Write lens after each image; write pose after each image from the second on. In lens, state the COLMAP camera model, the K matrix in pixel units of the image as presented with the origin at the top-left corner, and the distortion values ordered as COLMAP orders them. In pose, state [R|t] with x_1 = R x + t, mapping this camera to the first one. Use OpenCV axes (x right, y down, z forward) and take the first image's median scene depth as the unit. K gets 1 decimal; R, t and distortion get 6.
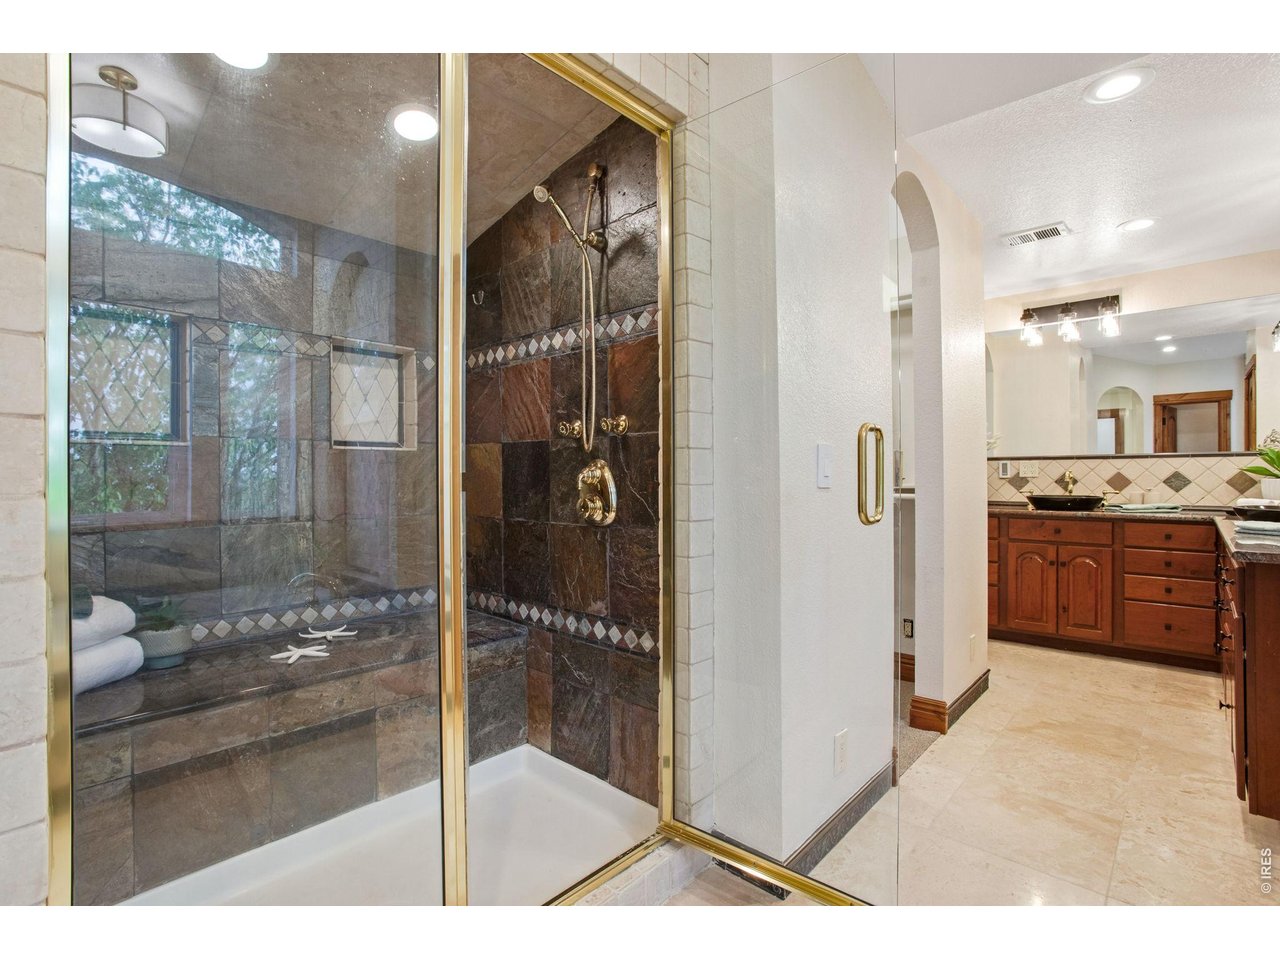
lens RADIAL K [[639.3, 0, 638.8], [0, 639.3, 479.7], [0, 0, 1]] dist [-0.022293, 0.000989]
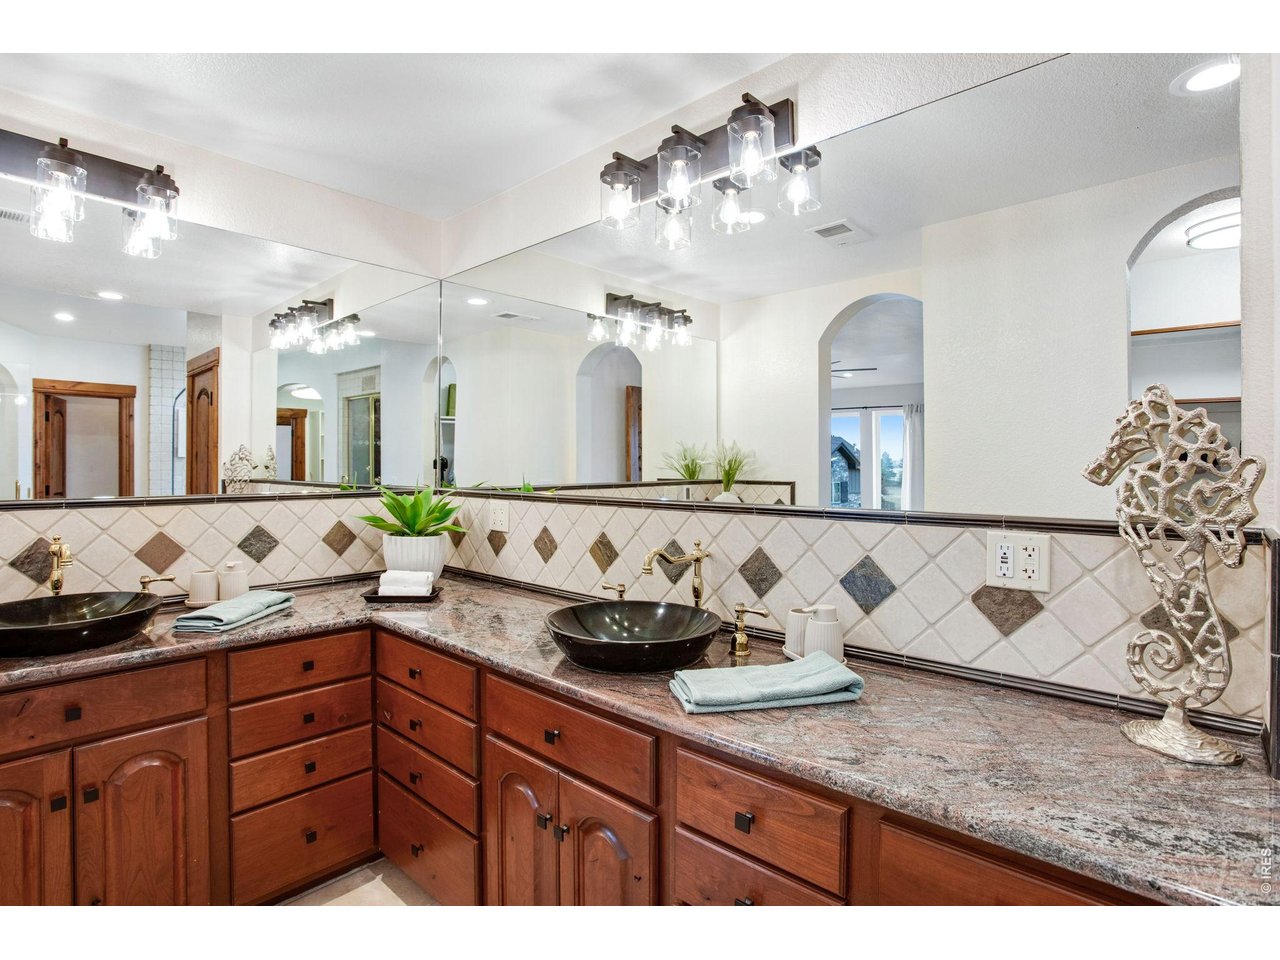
lens RADIAL K [[639.3, 0, 638.9], [0, 639.3, 473.0], [0, 0, 1]] dist [-0.022293, 0.000989]
pose [[0.035804, 0.000464, 0.999359, 0.284214], [-0.001972, 0.999998, -0.000394, -0.060128], [-0.999357, -0.001956, 0.035804, 0.617509]]
